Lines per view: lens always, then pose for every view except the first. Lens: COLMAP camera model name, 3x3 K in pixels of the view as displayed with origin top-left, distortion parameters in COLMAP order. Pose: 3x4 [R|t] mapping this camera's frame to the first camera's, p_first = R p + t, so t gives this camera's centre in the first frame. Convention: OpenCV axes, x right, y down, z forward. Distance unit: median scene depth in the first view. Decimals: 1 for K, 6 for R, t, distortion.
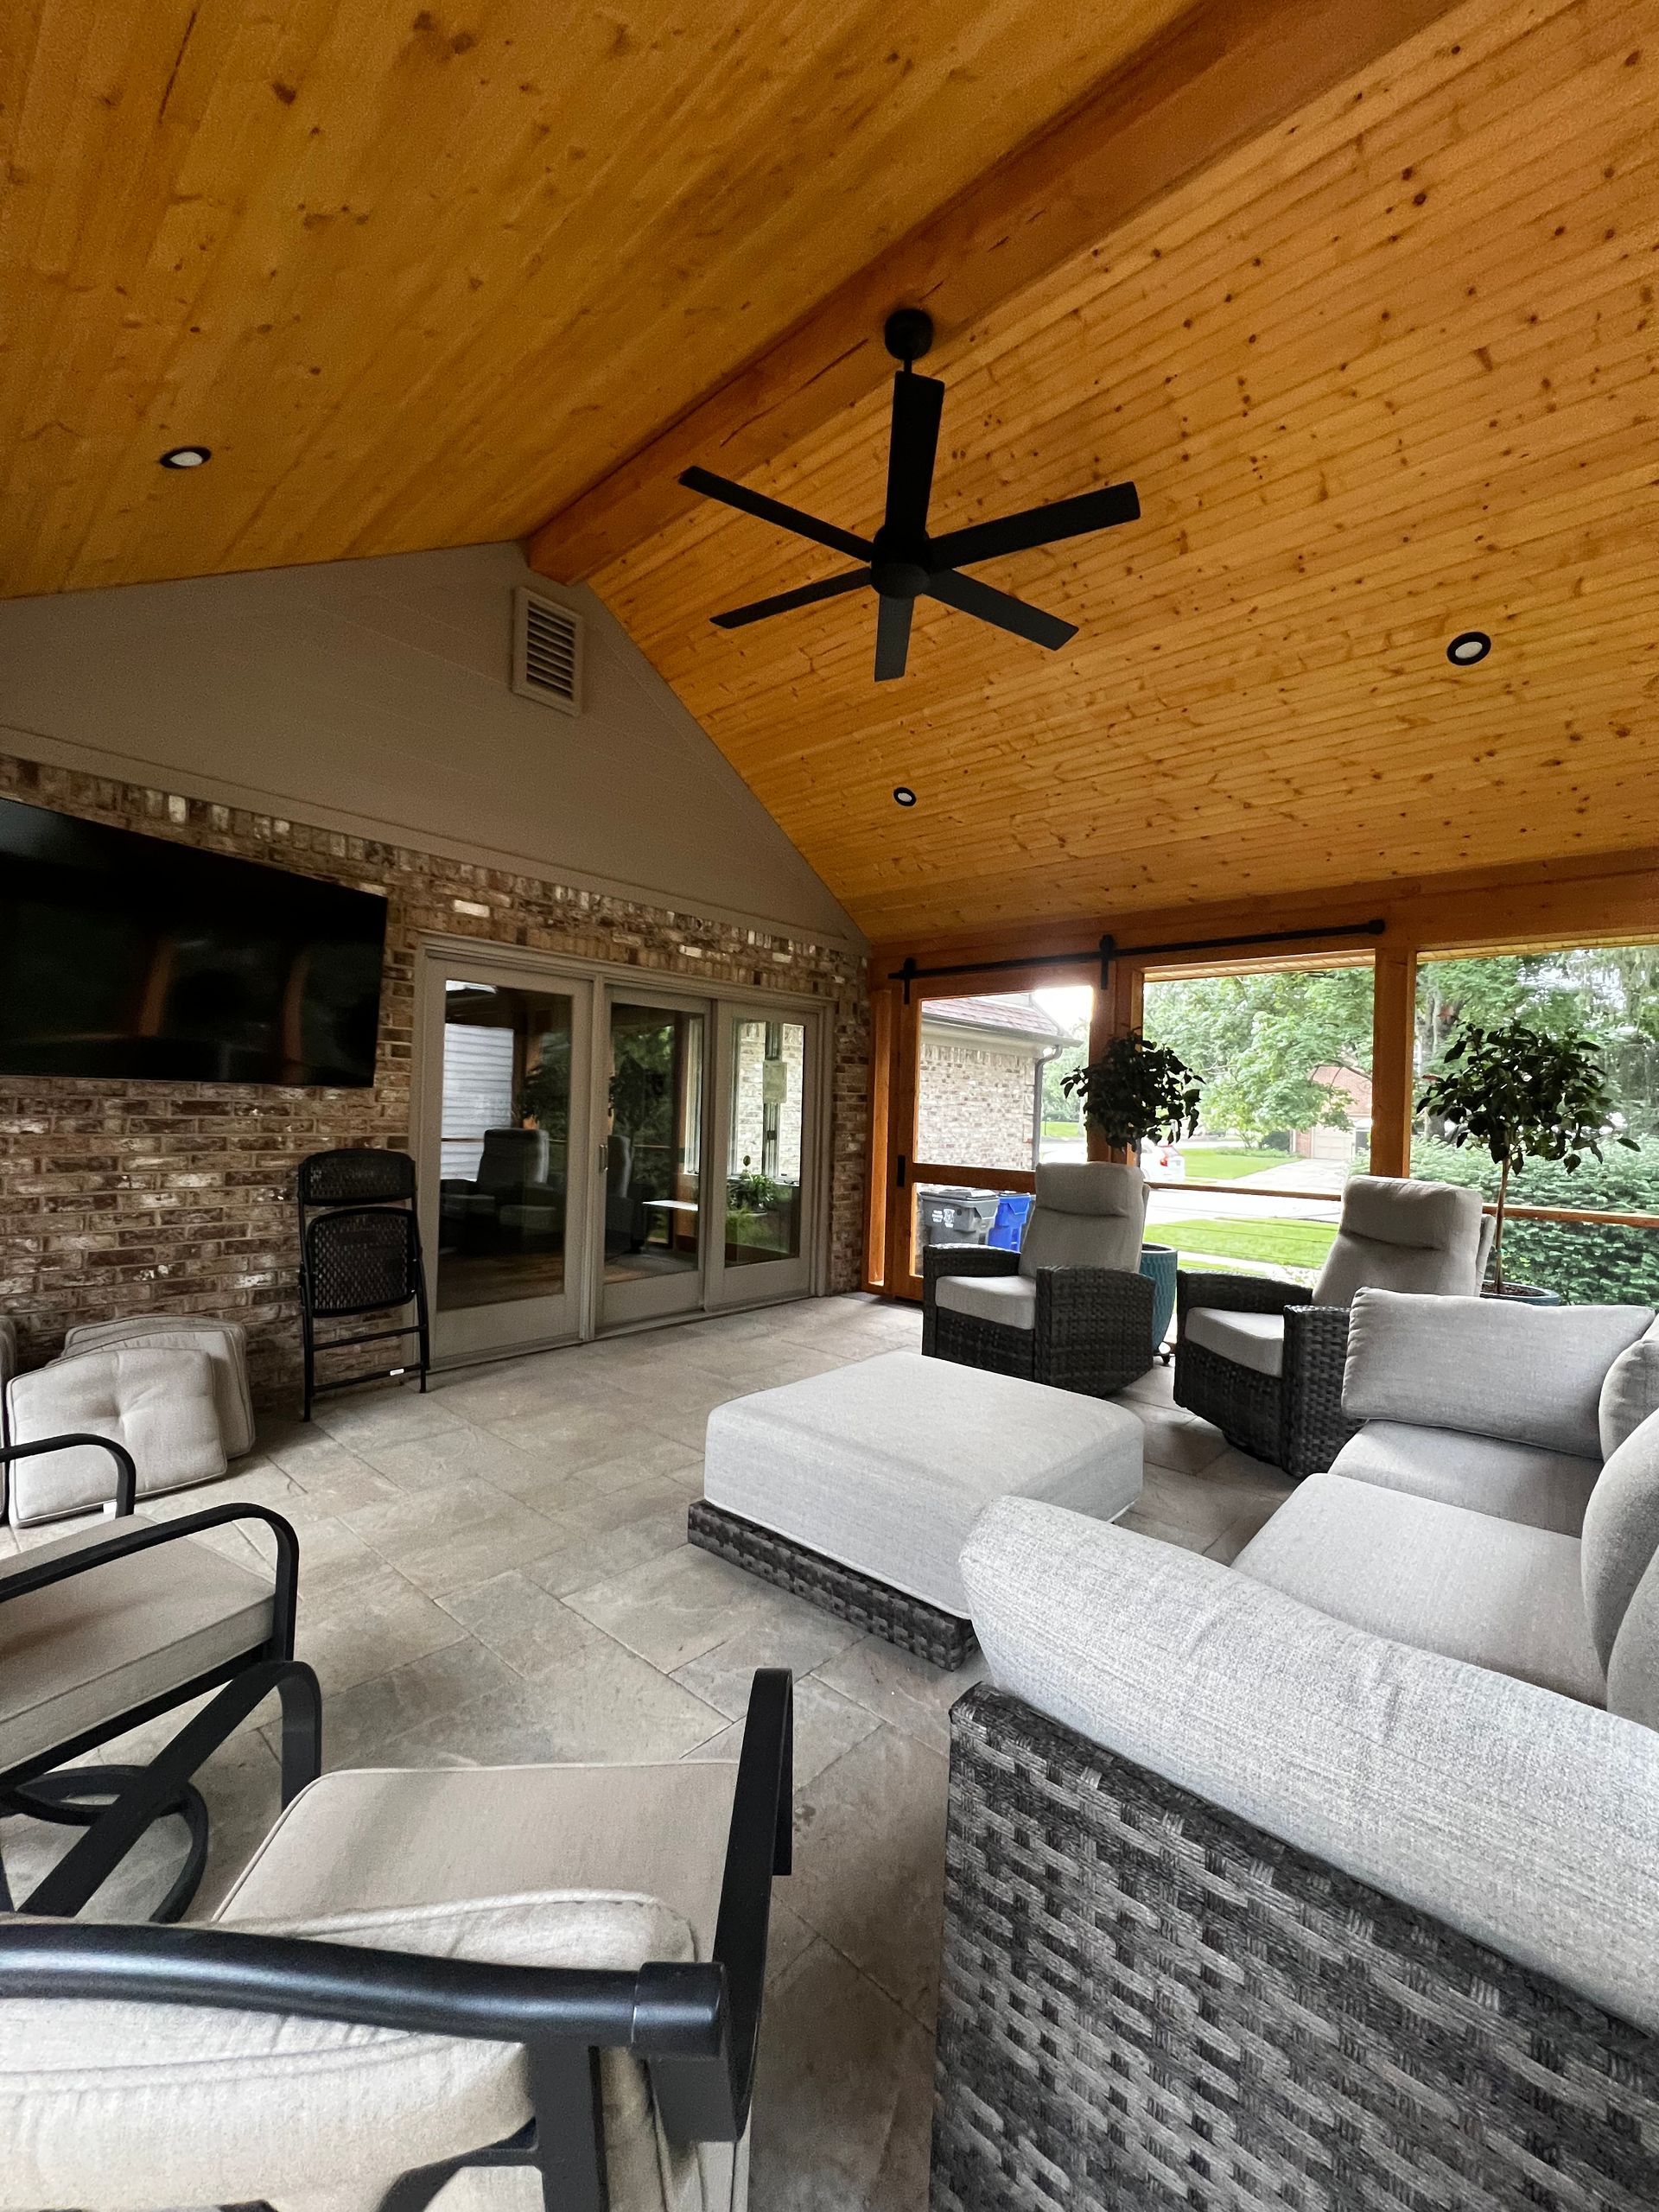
lens RADIAL K [[884.4, 0, 829.5], [0, 884.4, 1106.0], [0, 0, 1]] dist [-0.001377, -0.000114]
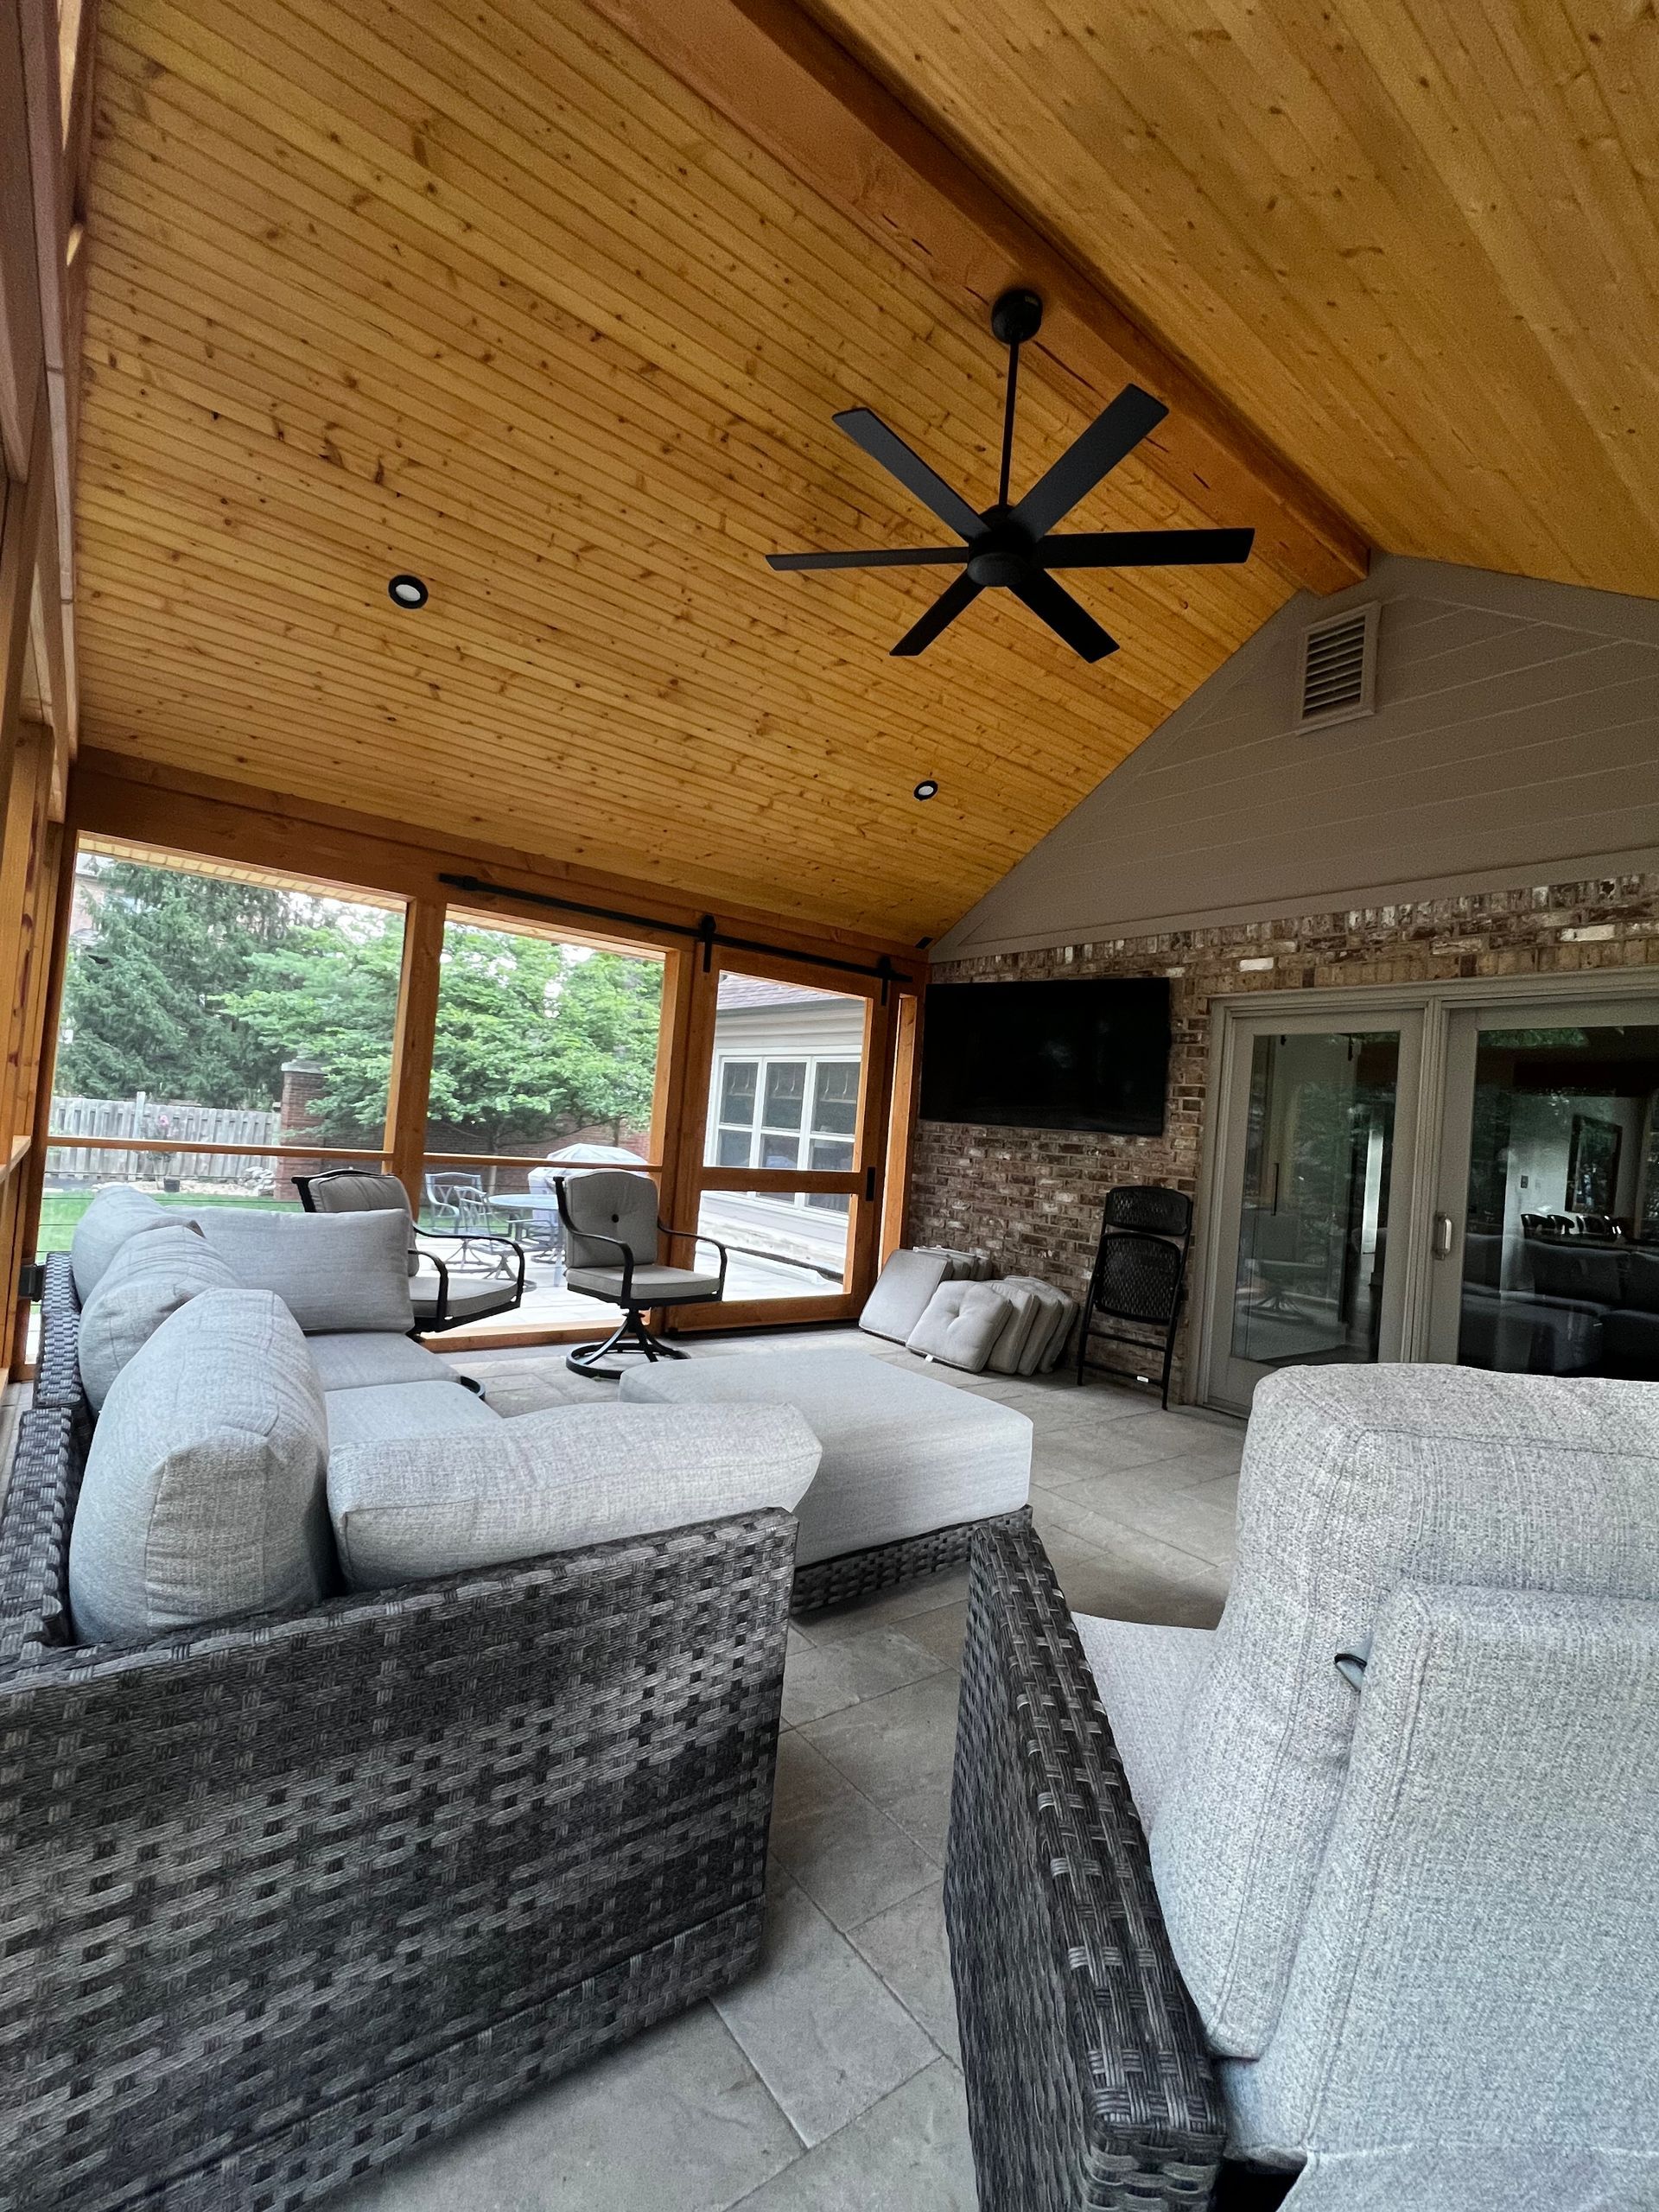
lens RADIAL K [[963.0, 0, 829.5], [0, 963.0, 1106.0], [0, 0, 1]] dist [0.000068, -0.000291]
pose [[-0.184367, -0.068085, -0.980496, 0.847124], [-0.081439, 0.995226, -0.053795, 0.045244], [0.979478, 0.069933, -0.189031, 0.807458]]
